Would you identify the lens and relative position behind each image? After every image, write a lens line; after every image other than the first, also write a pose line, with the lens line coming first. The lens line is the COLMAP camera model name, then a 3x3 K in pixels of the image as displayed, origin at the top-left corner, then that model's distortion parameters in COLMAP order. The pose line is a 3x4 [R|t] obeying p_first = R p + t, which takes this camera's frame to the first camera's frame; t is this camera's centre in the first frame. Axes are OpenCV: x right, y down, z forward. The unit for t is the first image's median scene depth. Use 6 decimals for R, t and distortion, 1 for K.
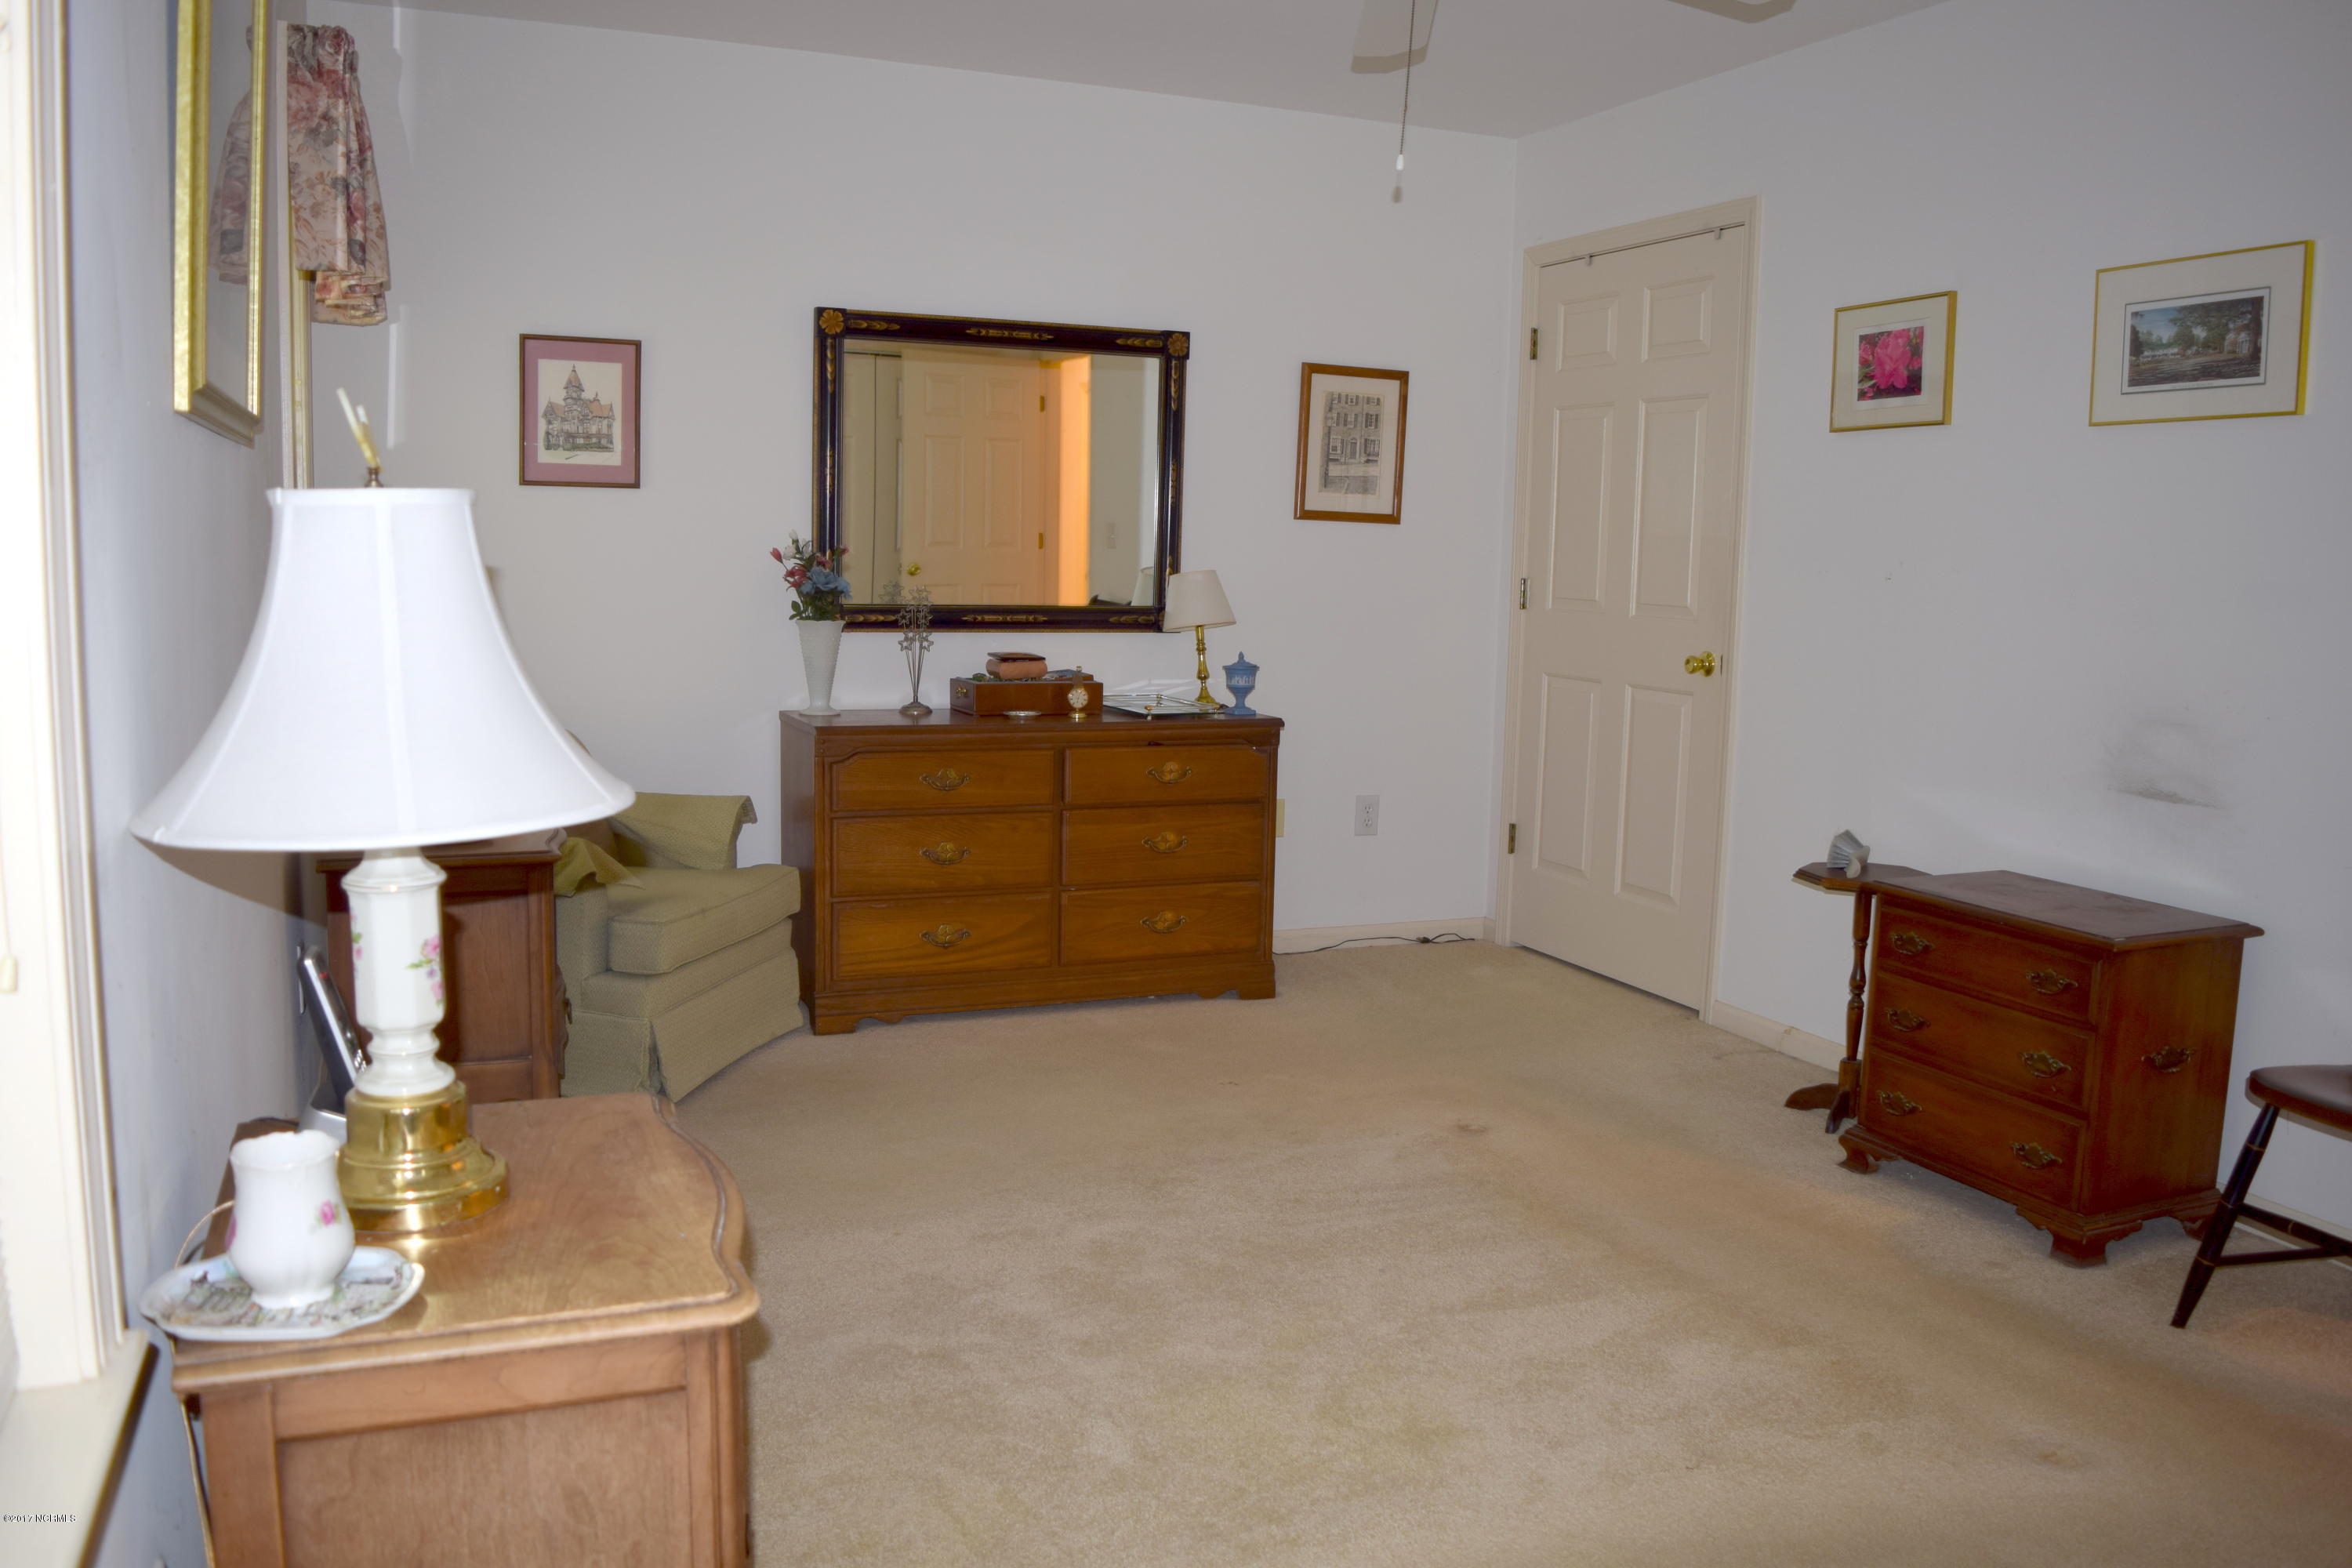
lens RADIAL K [[1825.3, 0, 1176.0], [0, 1825.3, 784.0], [0, 0, 1]] dist [-0.105914, 0.007148]
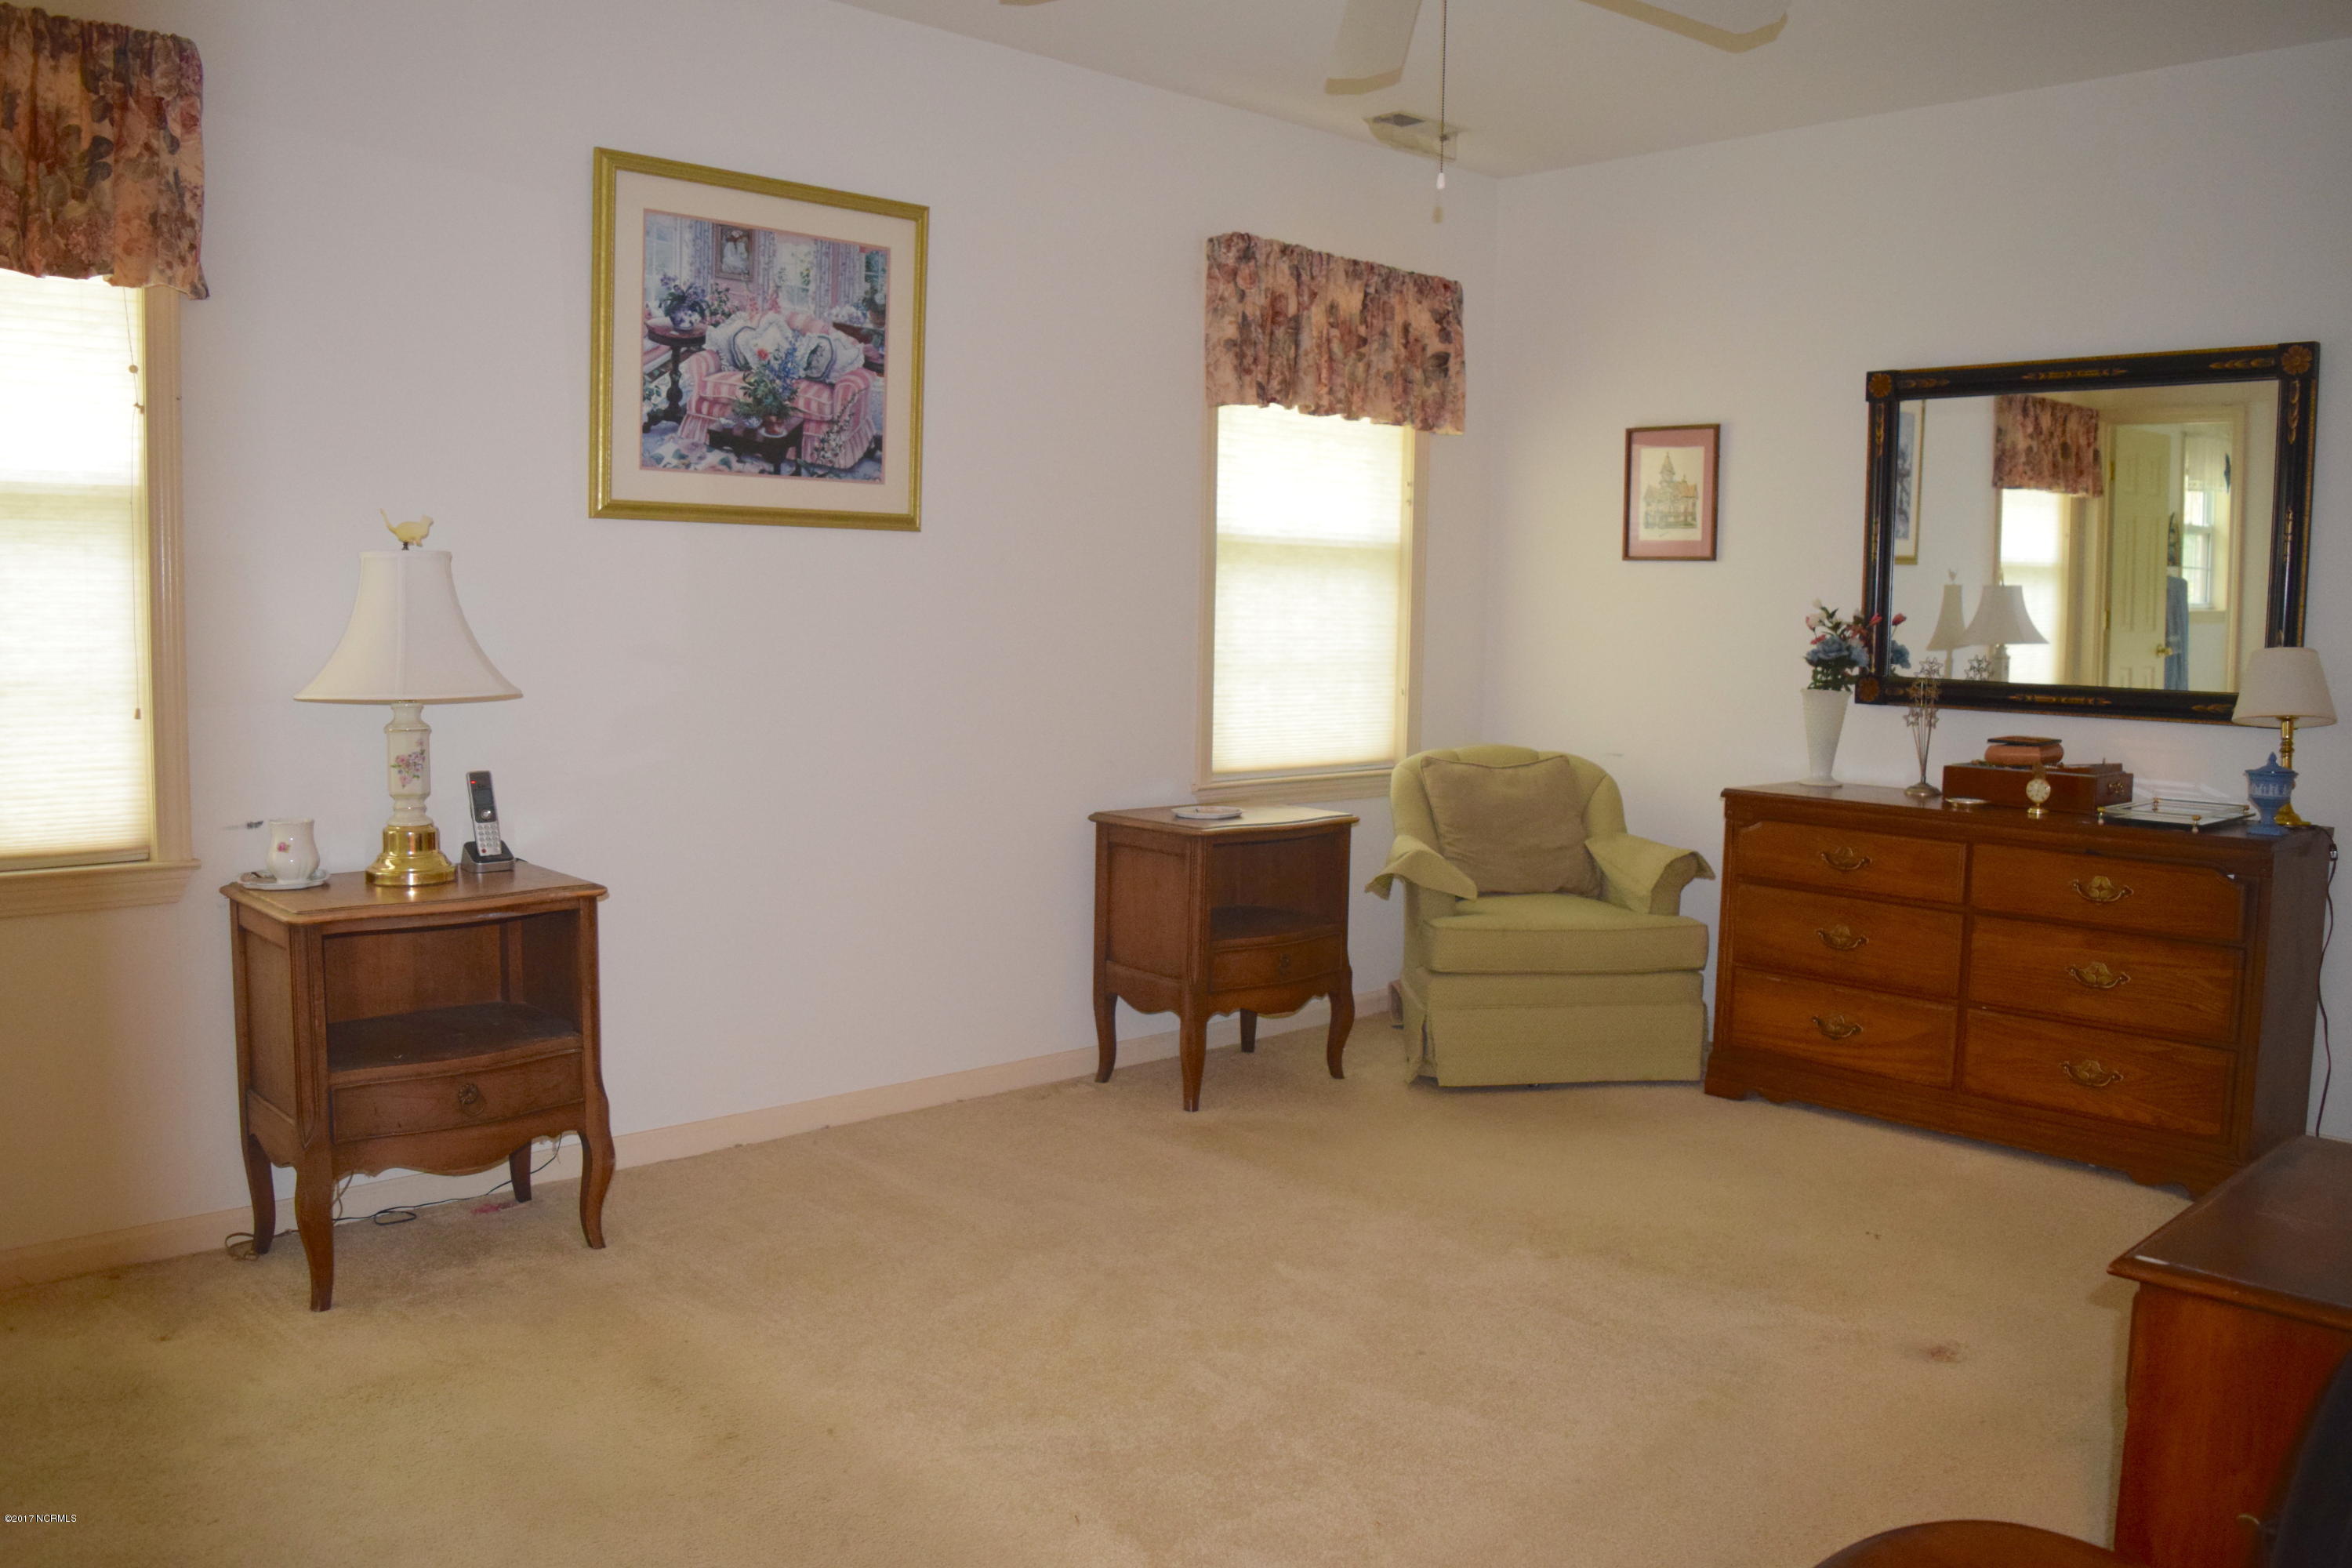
lens RADIAL K [[1825.3, 0, 1176.0], [0, 1825.3, 784.0], [0, 0, 1]] dist [-0.105914, 0.007148]
pose [[0.344729, 0.073352, -0.935832, 0.593841], [-0.131523, 0.990882, 0.029219, -0.021673], [0.929443, 0.113011, 0.351233, 0.335079]]
